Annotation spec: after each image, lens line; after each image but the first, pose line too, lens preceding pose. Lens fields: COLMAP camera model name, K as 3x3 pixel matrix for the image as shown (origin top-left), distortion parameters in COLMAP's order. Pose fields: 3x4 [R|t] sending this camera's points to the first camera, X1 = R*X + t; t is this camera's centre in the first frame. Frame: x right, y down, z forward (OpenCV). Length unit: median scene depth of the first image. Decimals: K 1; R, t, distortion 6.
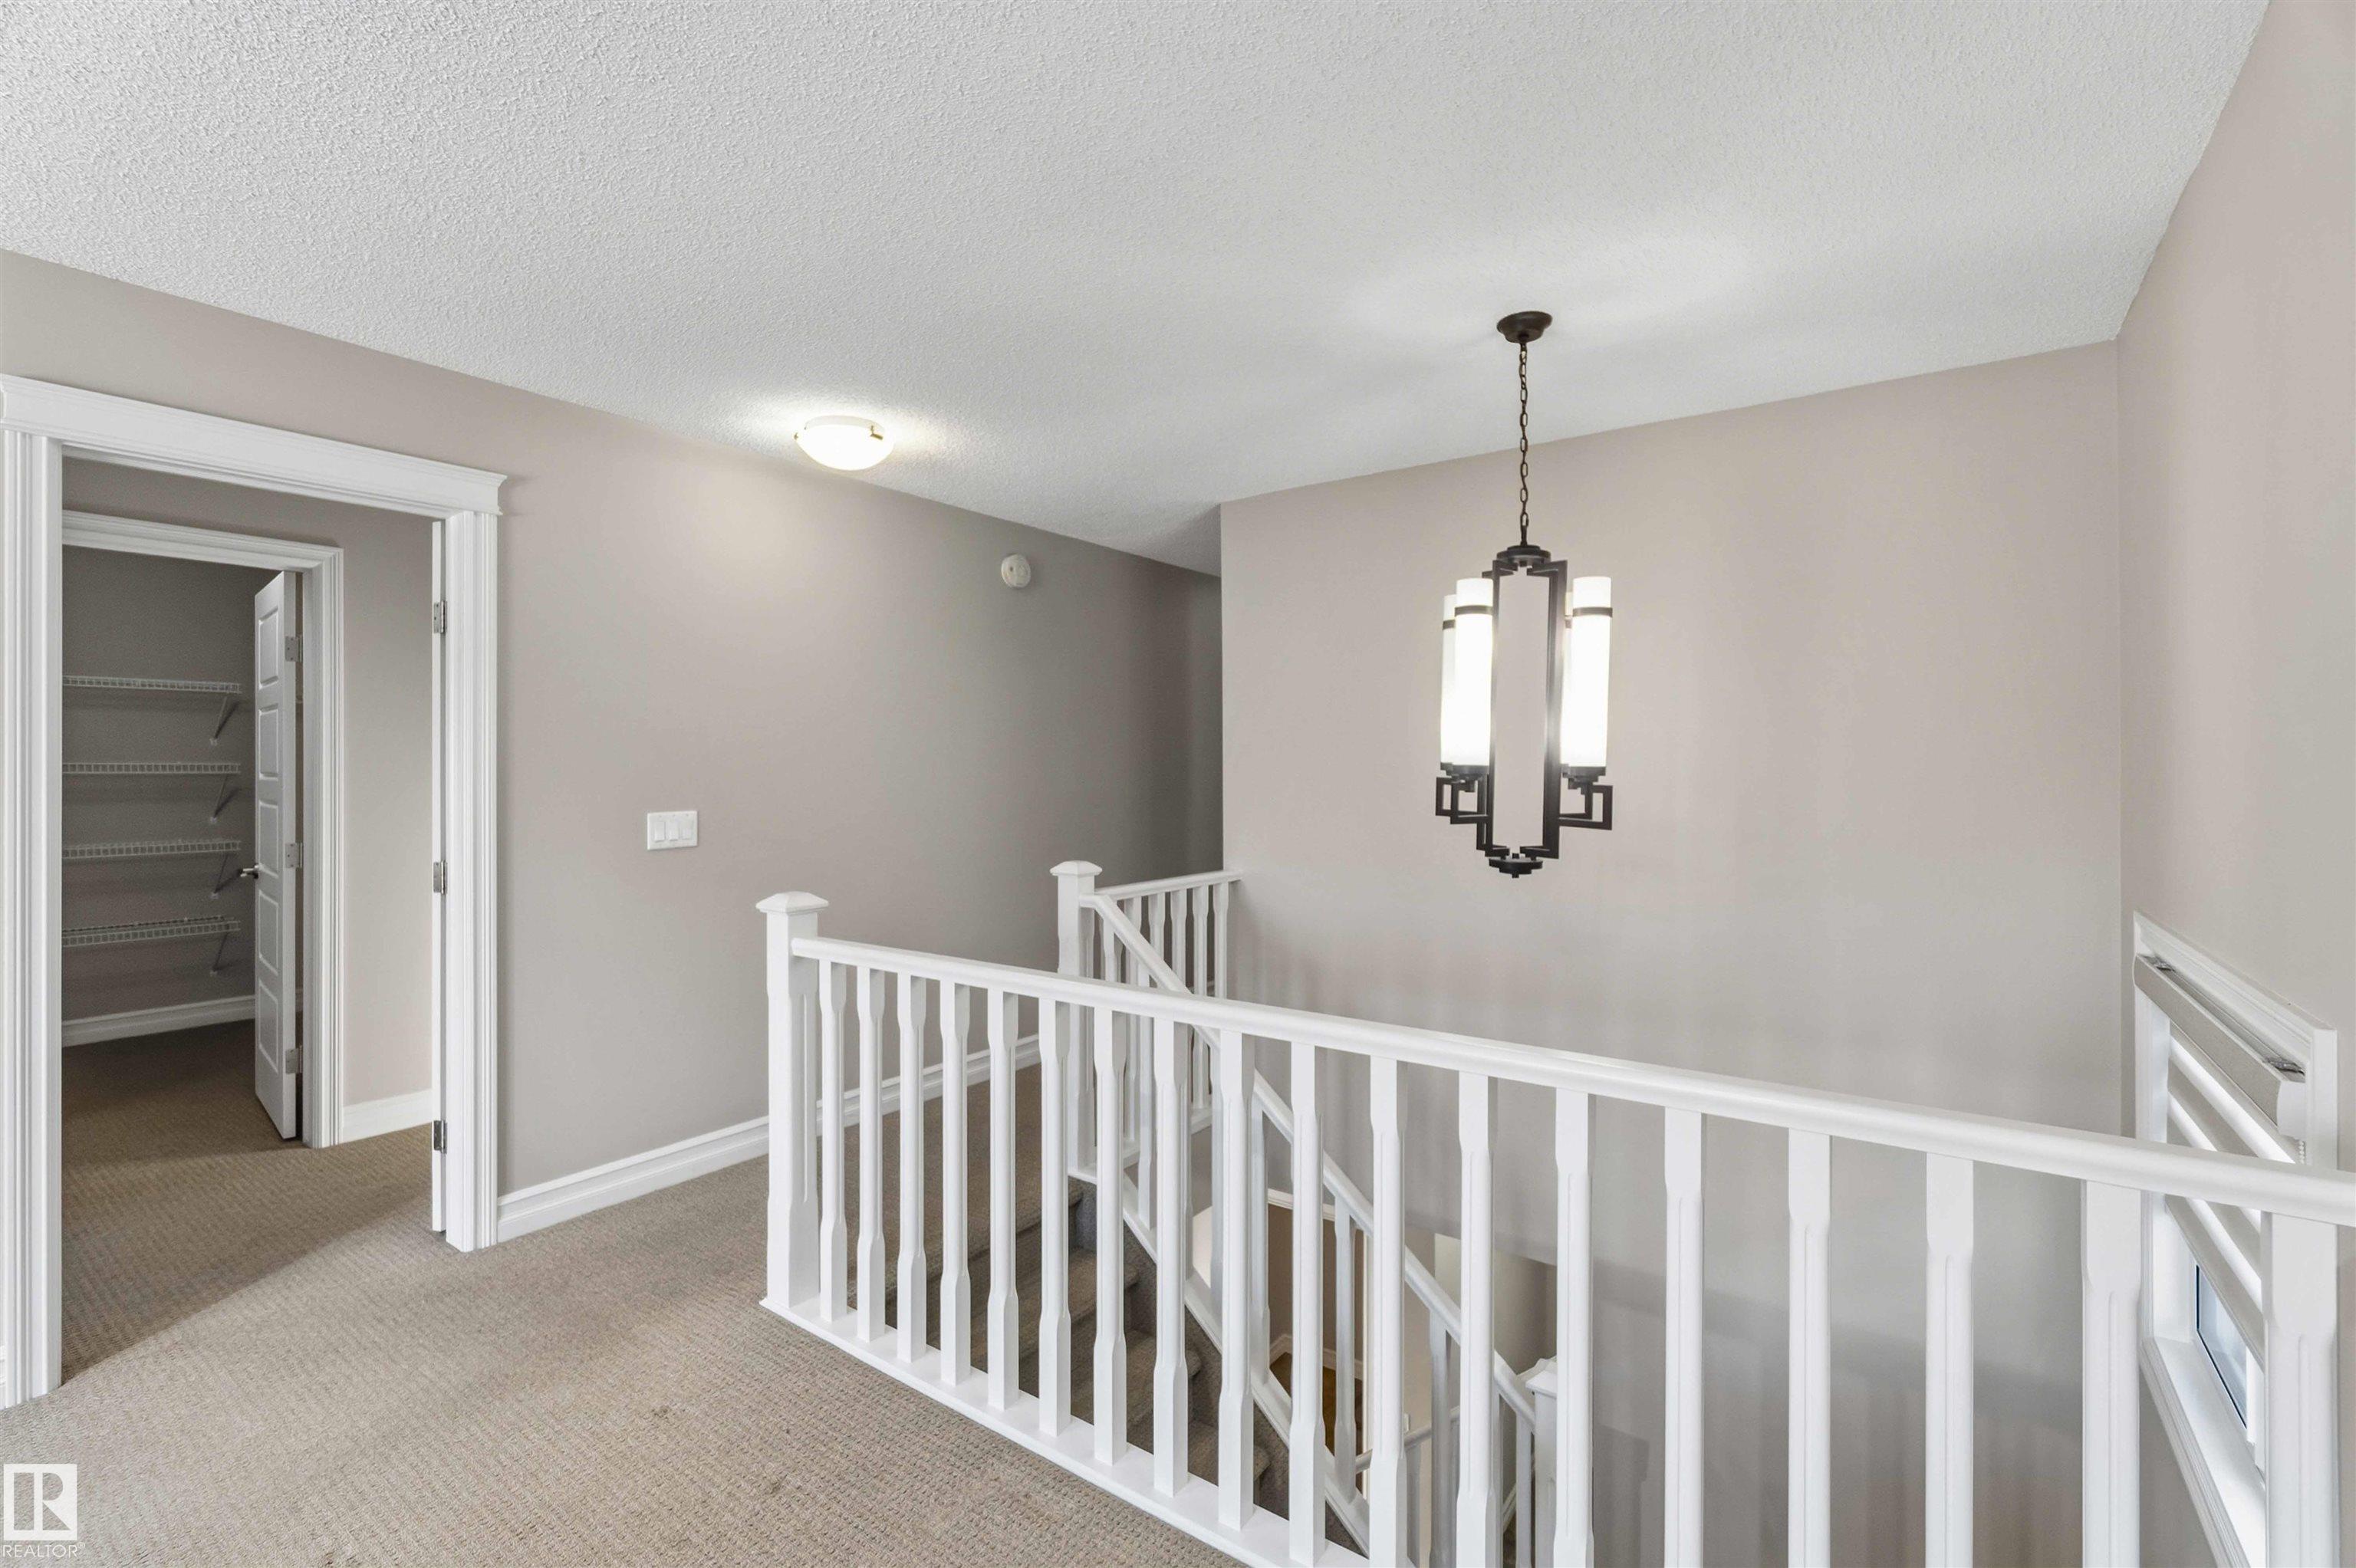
lens RADIAL K [[1037.1, 0, 1172.5], [0, 1037.1, 769.7], [0, 0, 1]] dist [0.000319, 0.000296]
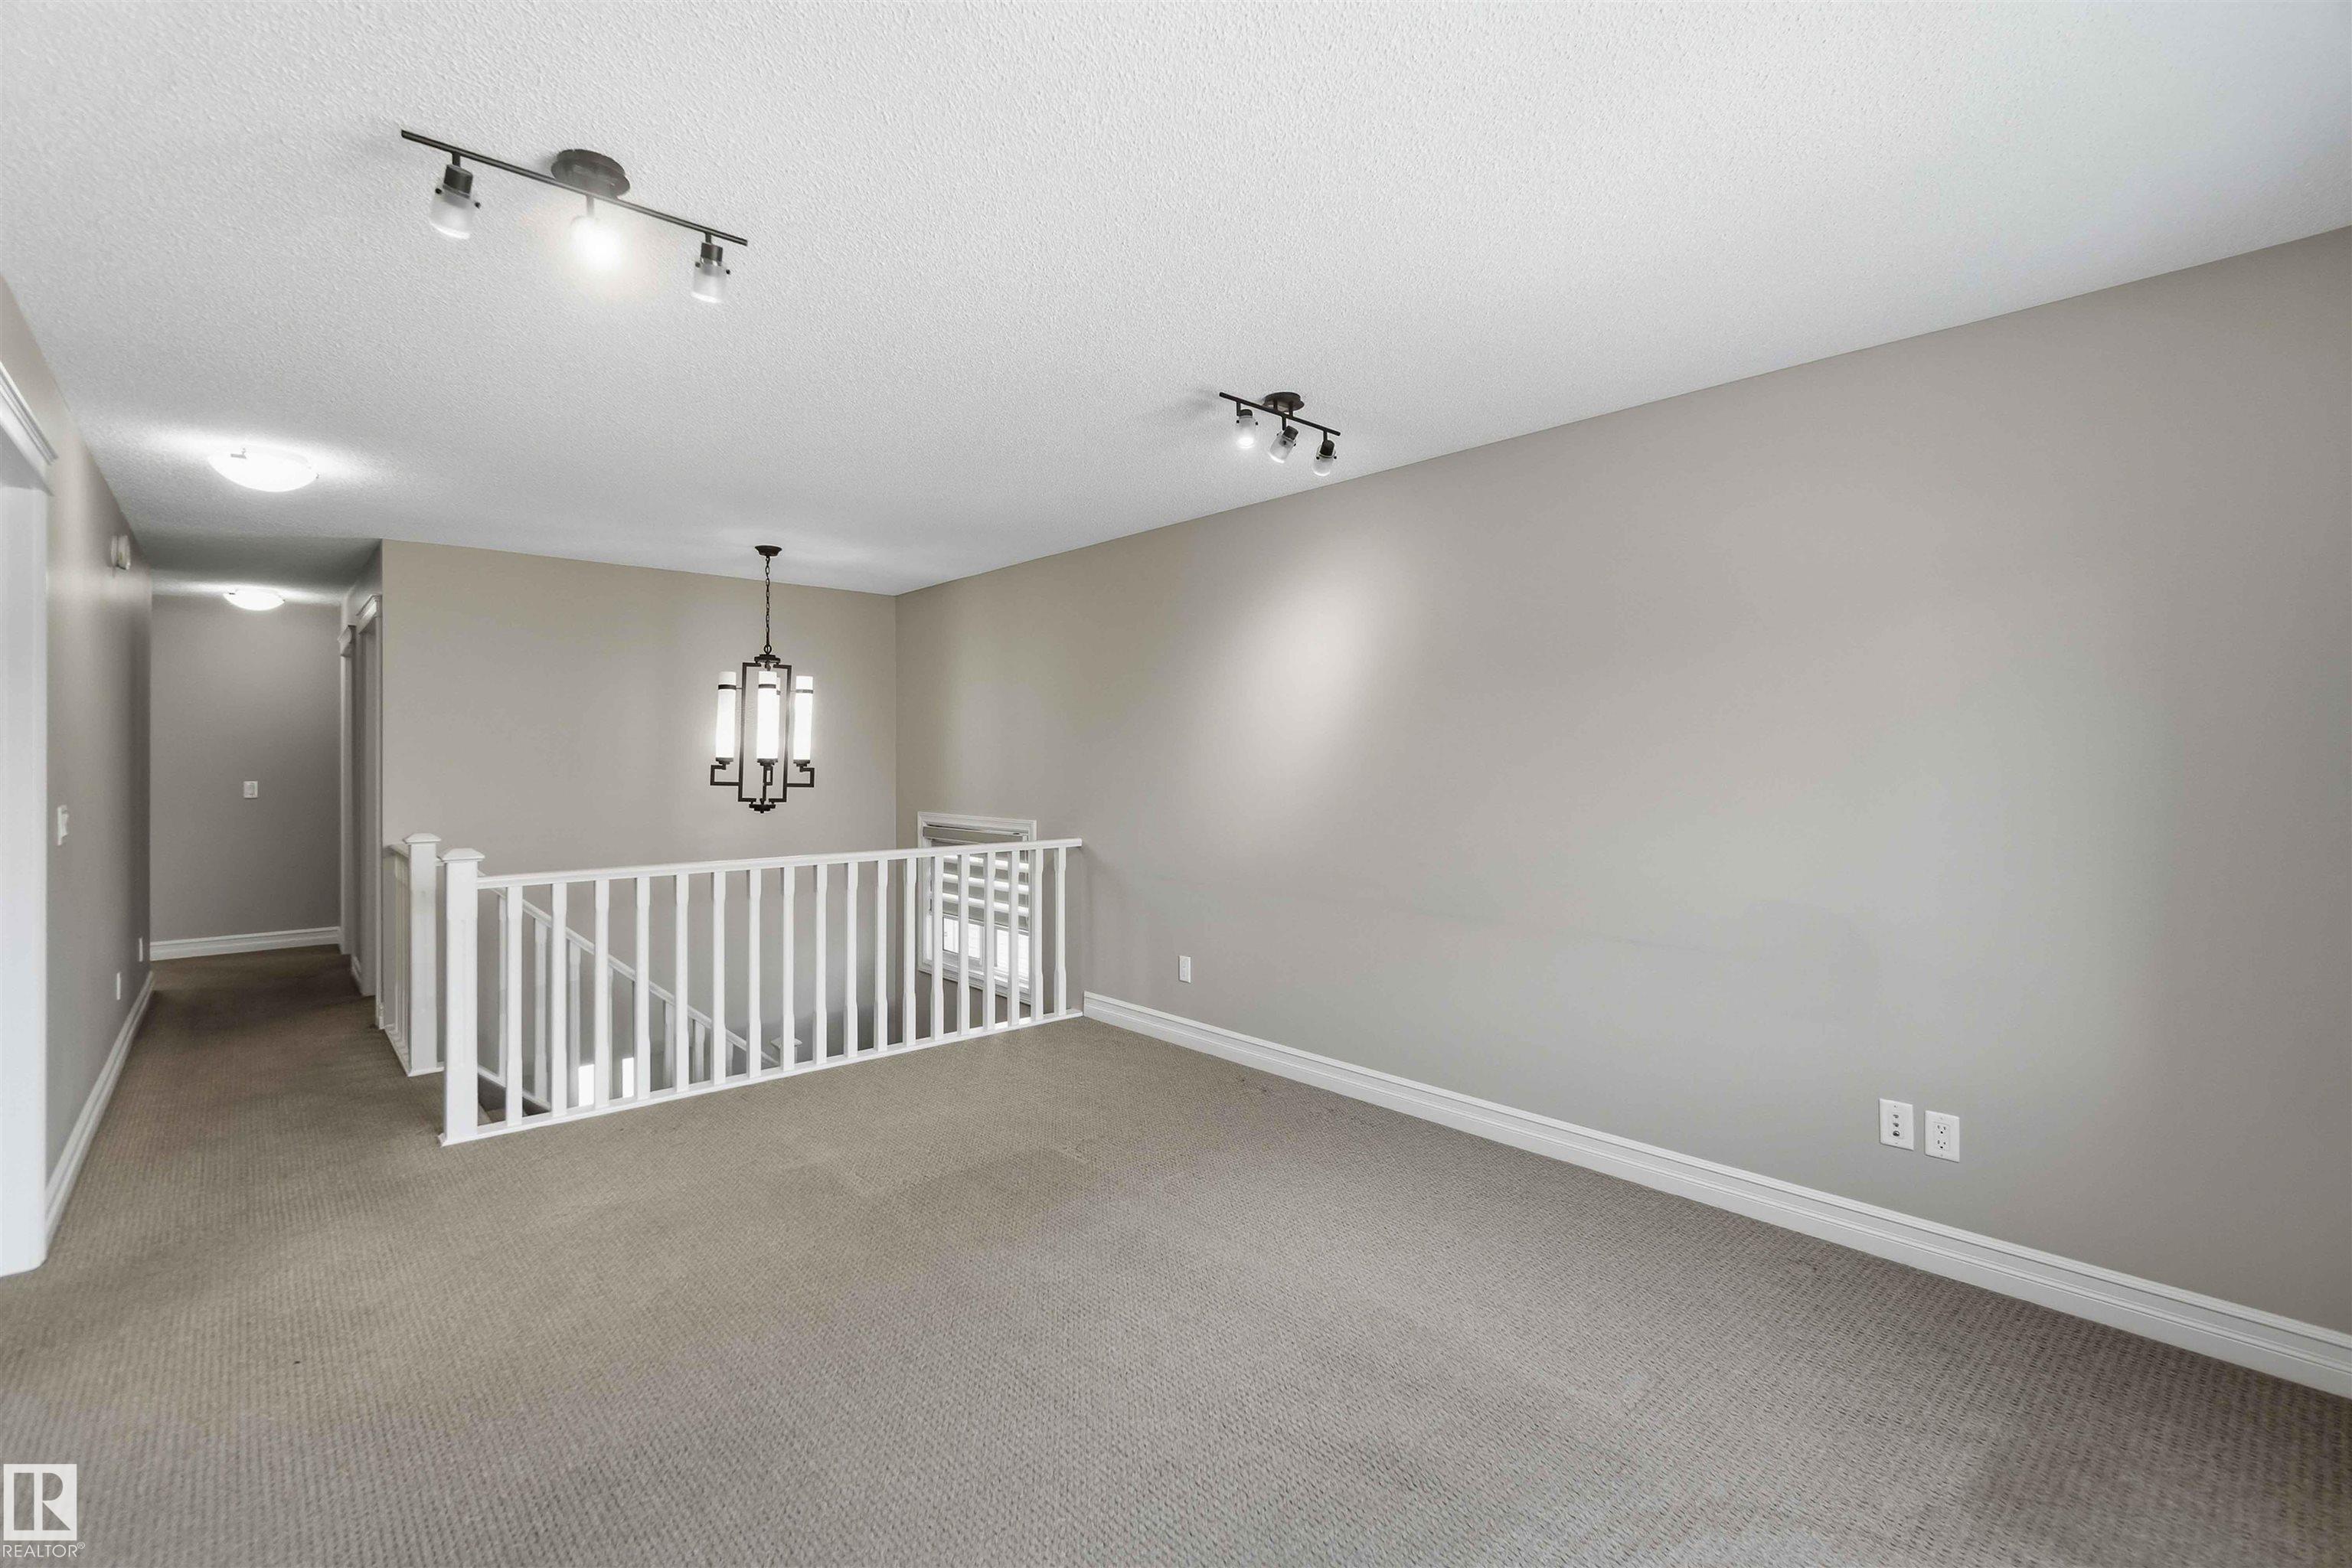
lens RADIAL K [[1035.5, 0, 1170.6], [0, 1035.5, 769.7], [0, 0, 1]] dist [0.000319, 0.000296]
pose [[0.217271, -0.010729, 0.976052, -1.508344], [-0.001427, 0.999935, 0.011309, -0.007048], [-0.976110, -0.003850, 0.217241, -0.250440]]
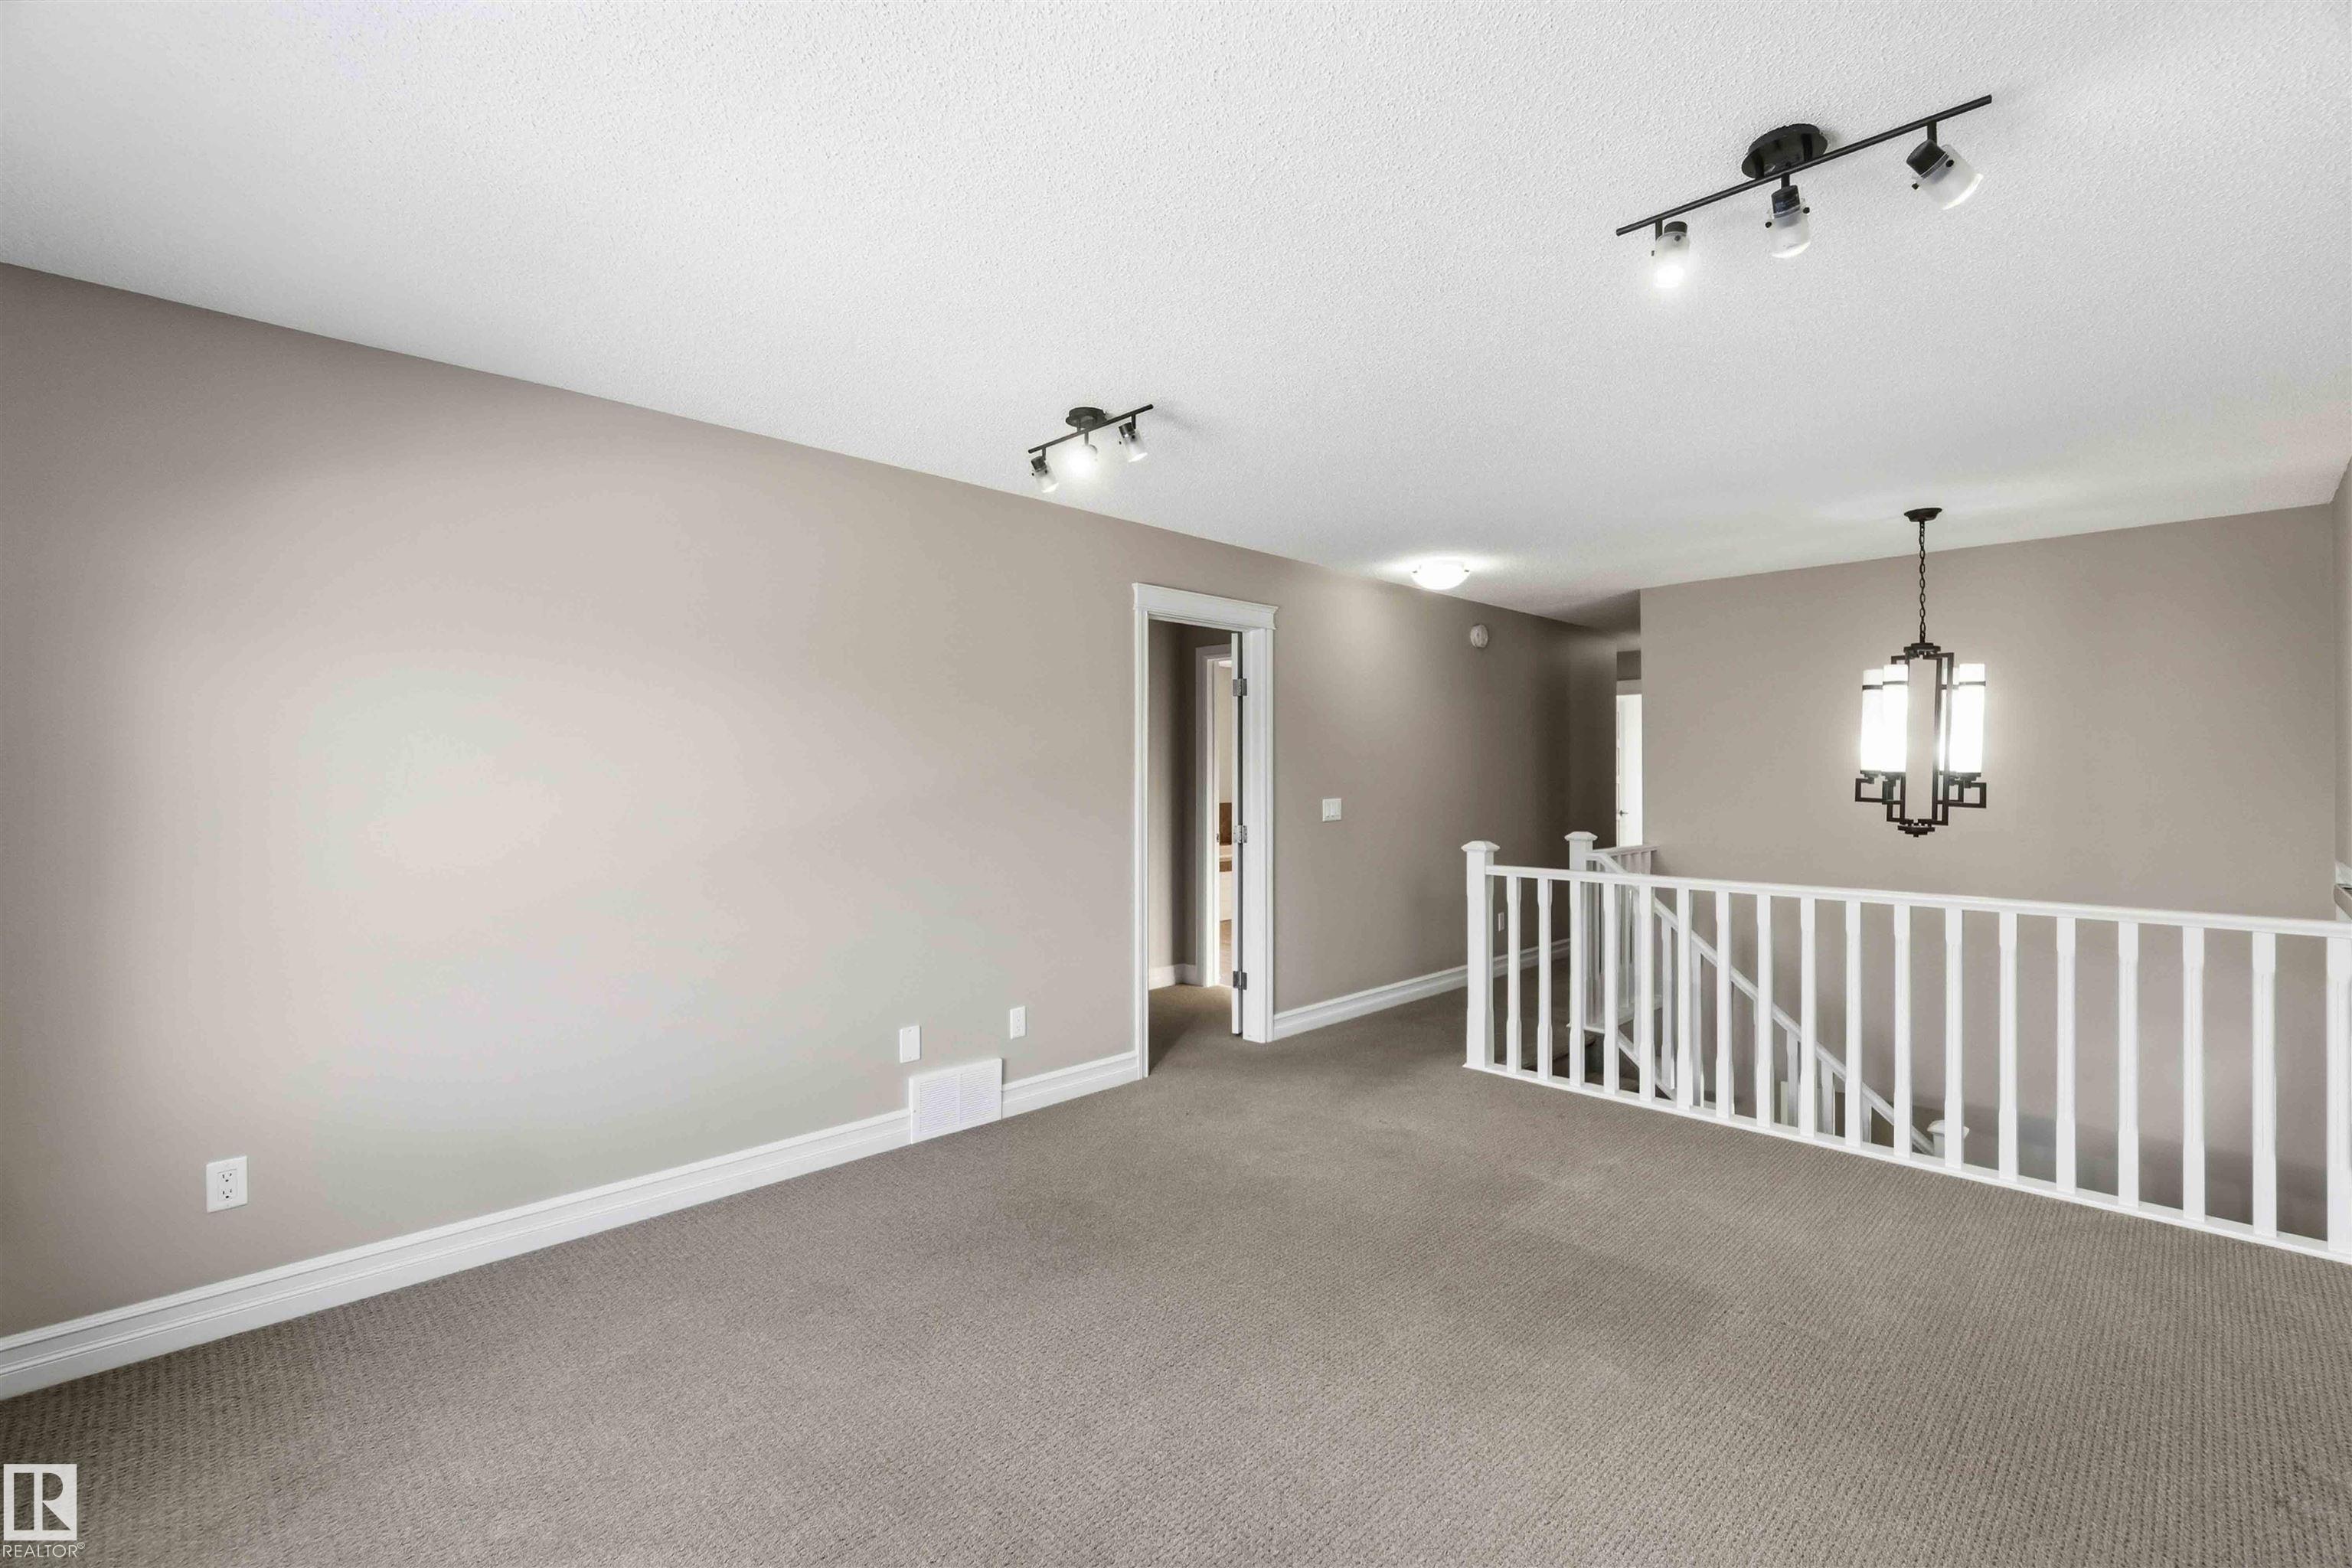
lens RADIAL K [[1032.9, 0, 1149.5], [0, 1032.9, 762.9], [0, 0, 1]] dist [-0.041097, 0.014212]
pose [[0.982604, -0.001121, -0.185712, -0.591757], [-0.000452, 0.999964, -0.008426, -0.003210], [0.185715, 0.008363, 0.982568, -0.859311]]
